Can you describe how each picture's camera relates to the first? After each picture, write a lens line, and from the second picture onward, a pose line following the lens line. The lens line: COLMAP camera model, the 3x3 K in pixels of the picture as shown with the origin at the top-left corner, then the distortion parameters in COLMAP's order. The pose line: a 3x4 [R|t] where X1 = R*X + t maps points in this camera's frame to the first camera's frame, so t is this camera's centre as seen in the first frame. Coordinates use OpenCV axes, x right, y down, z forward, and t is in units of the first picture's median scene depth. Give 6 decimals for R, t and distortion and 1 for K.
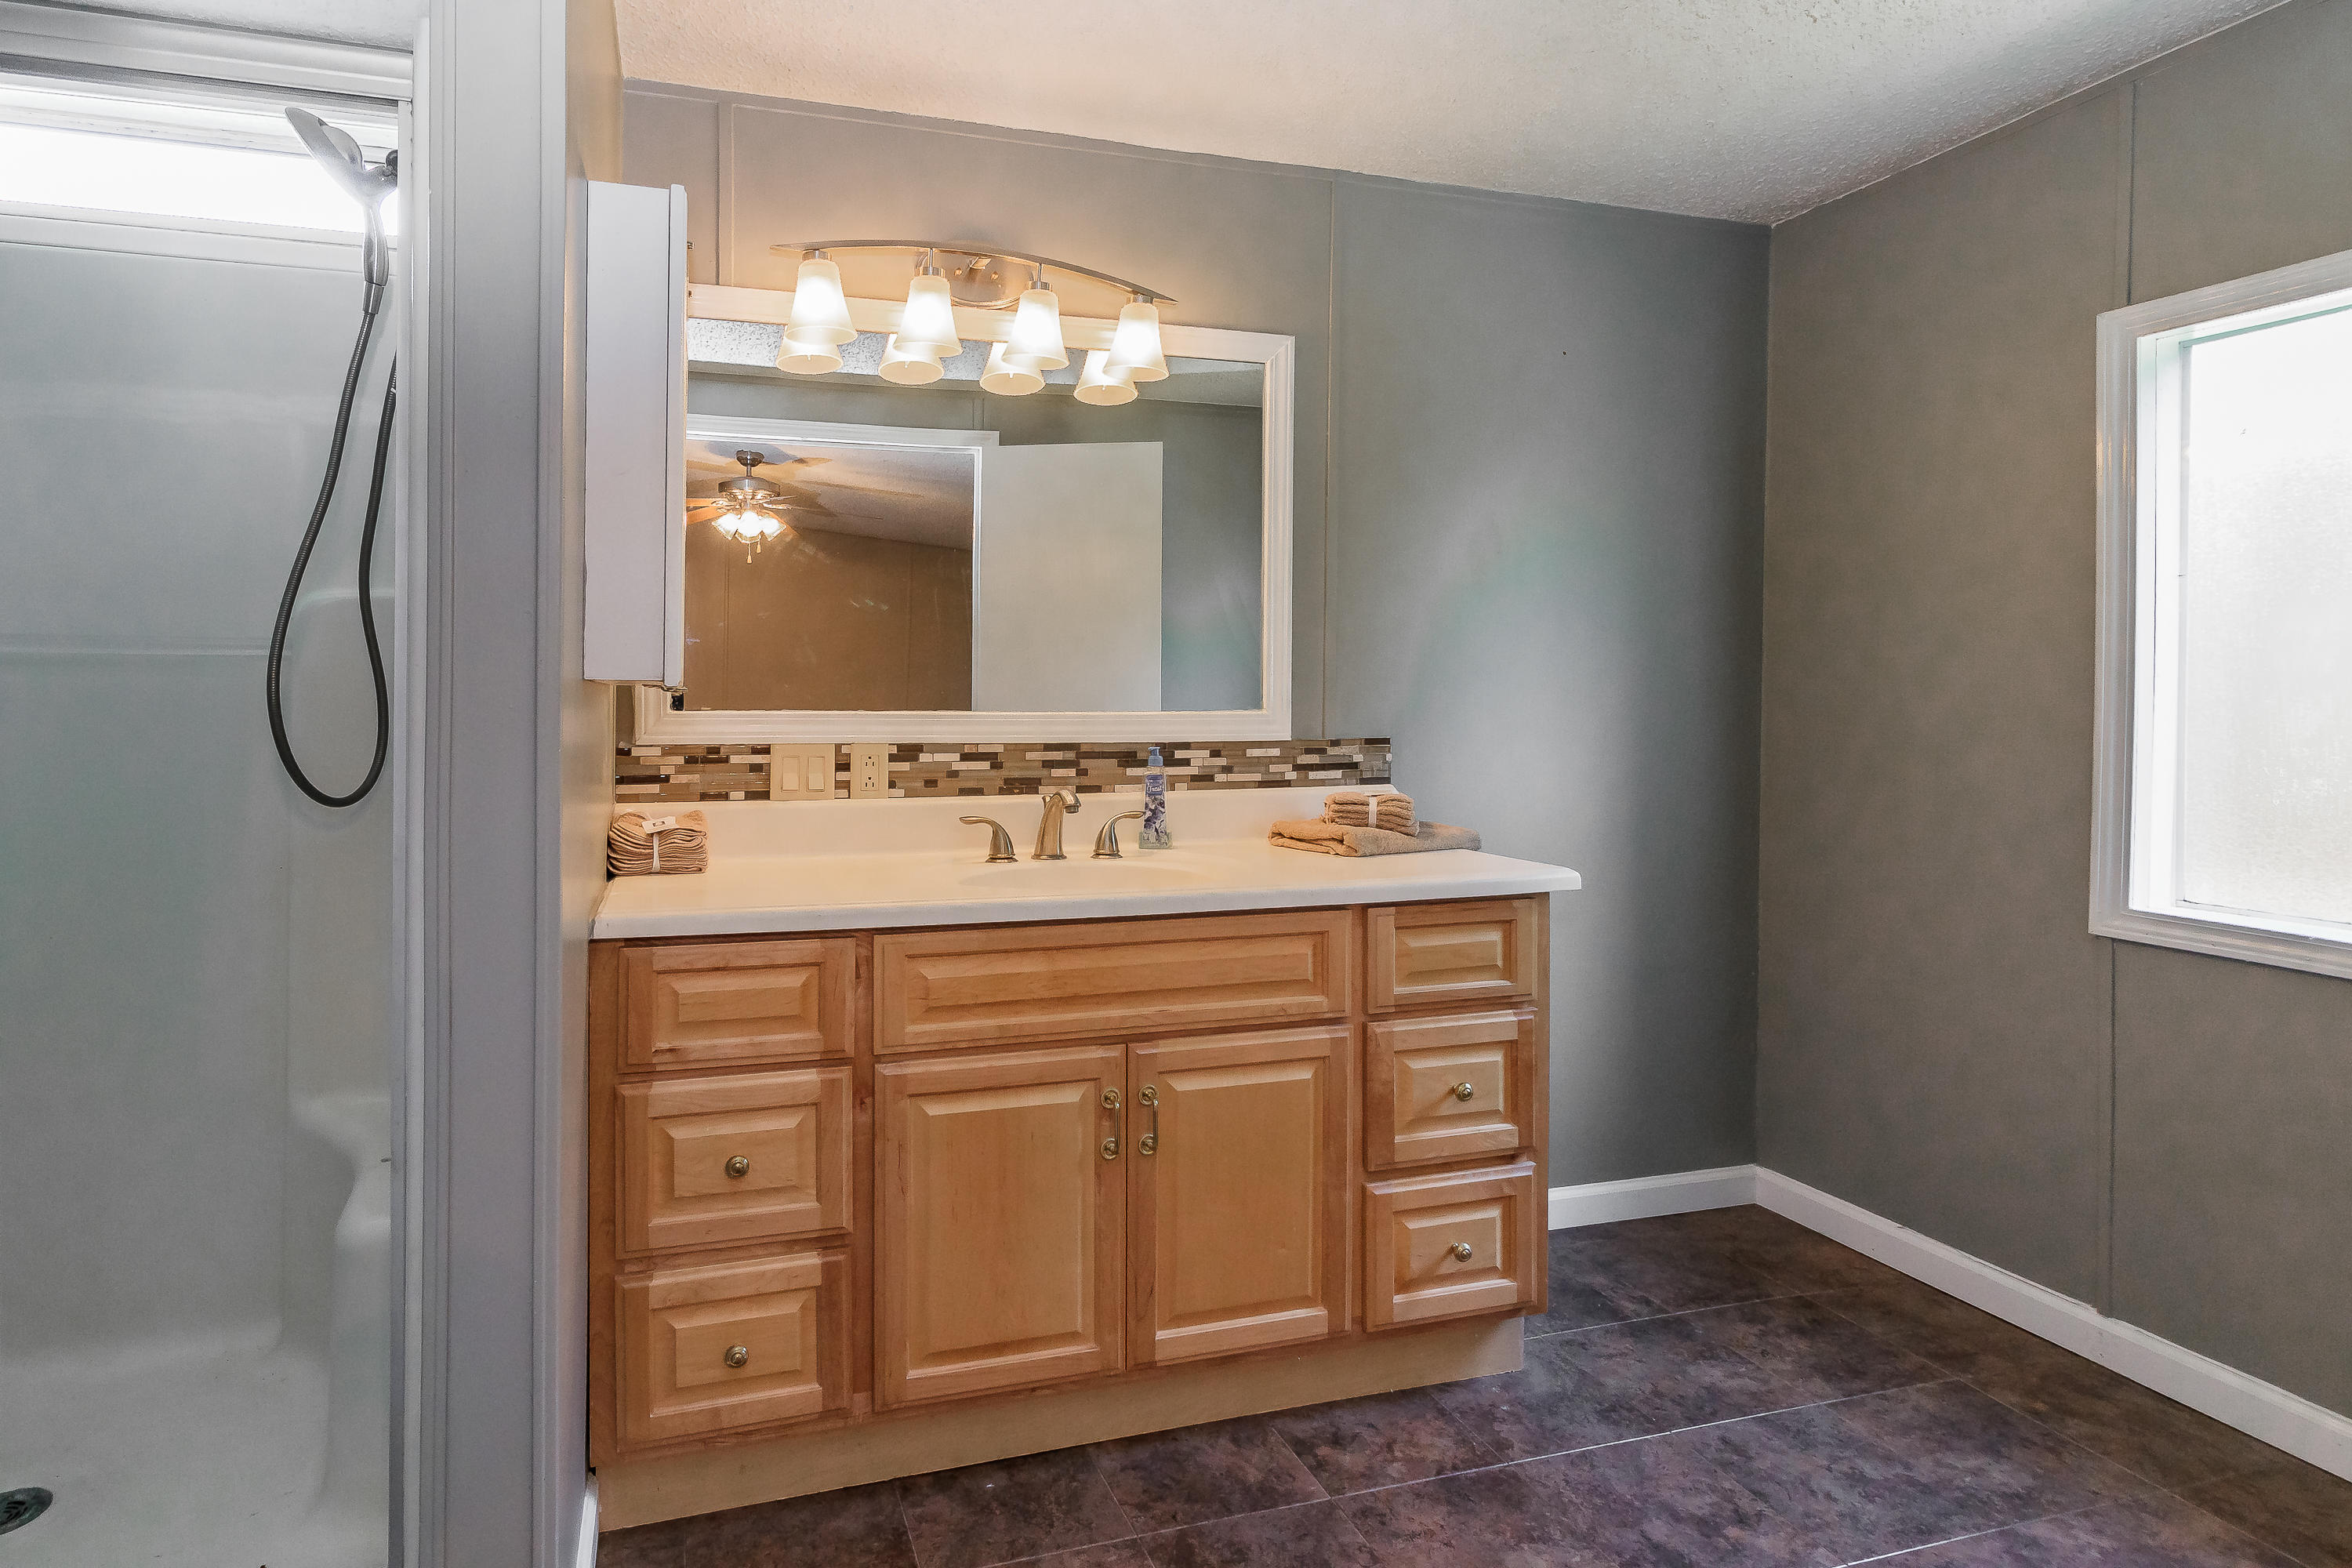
lens RADIAL K [[1226.8, 0, 1030.4], [0, 1226.8, 700.1], [0, 0, 1]] dist [0.000729, 0.000003]
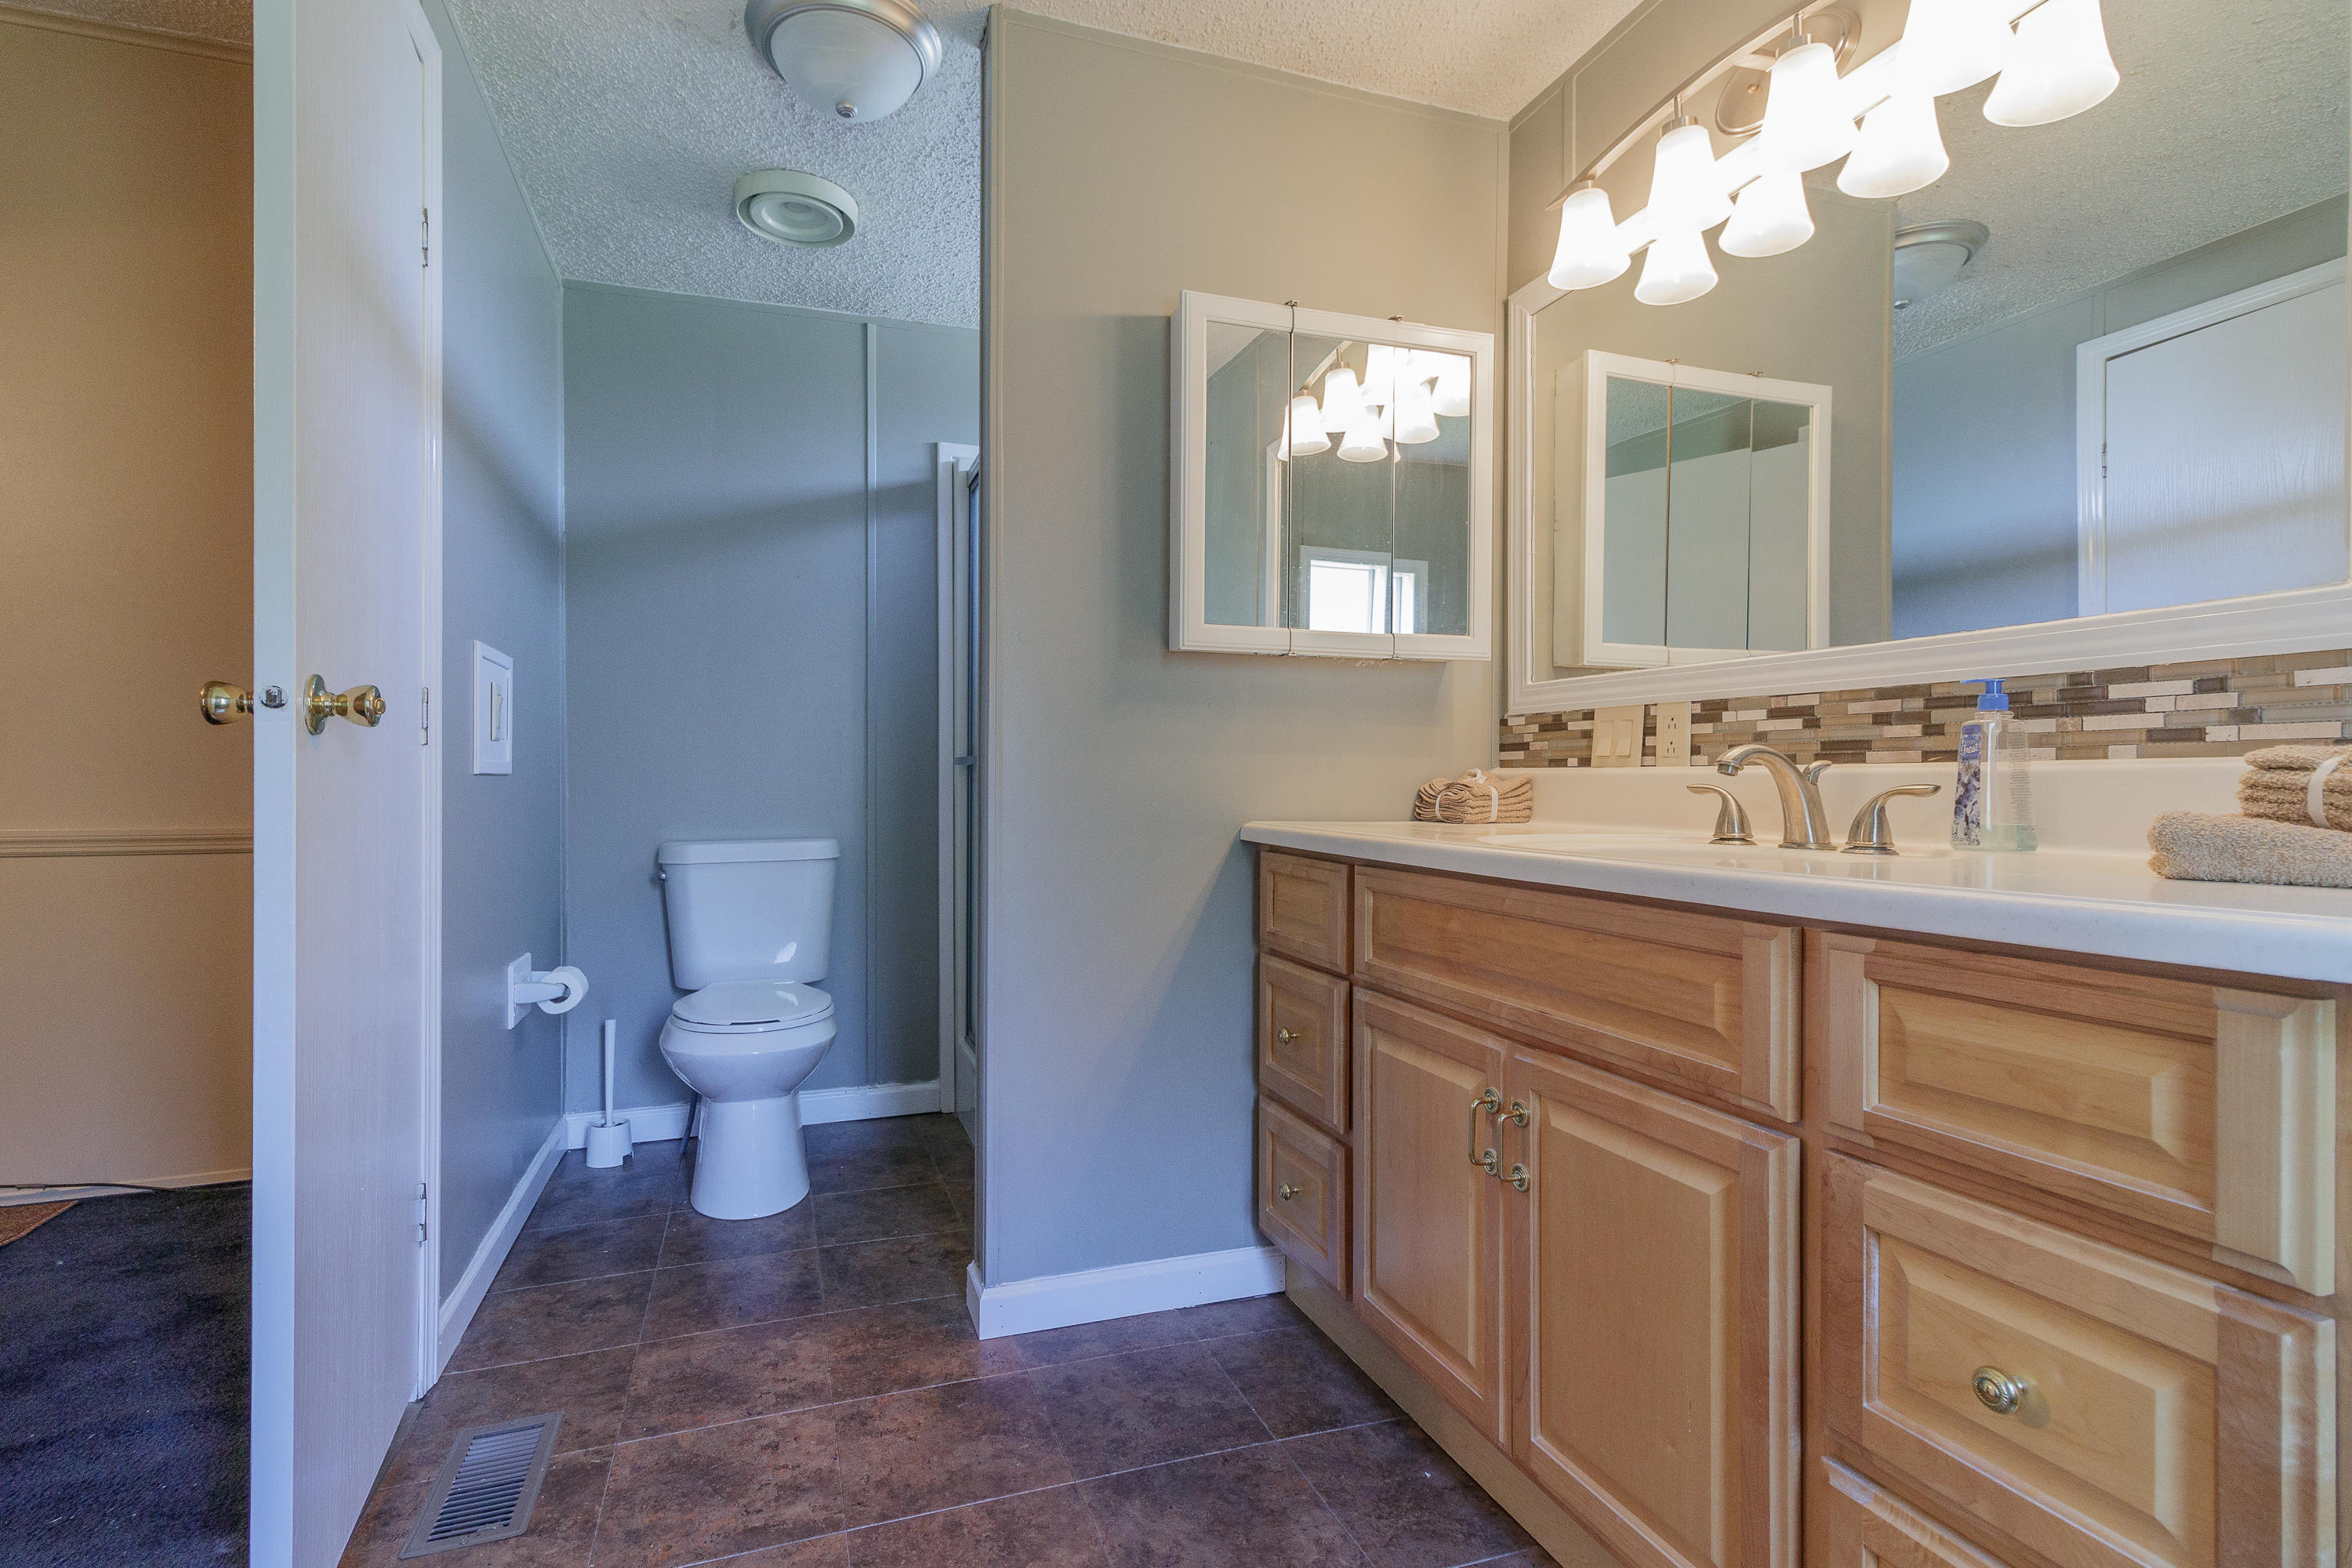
lens RADIAL K [[1104.6, 0, 1132.5], [0, 1104.6, 774.6], [0, 0, 1]] dist [0.001034, 0.000155]
pose [[0.051403, -0.002091, -0.998676, 0.641509], [-0.000823, 0.999997, -0.002136, 0.090025], [0.998678, 0.000932, 0.051402, 0.592026]]
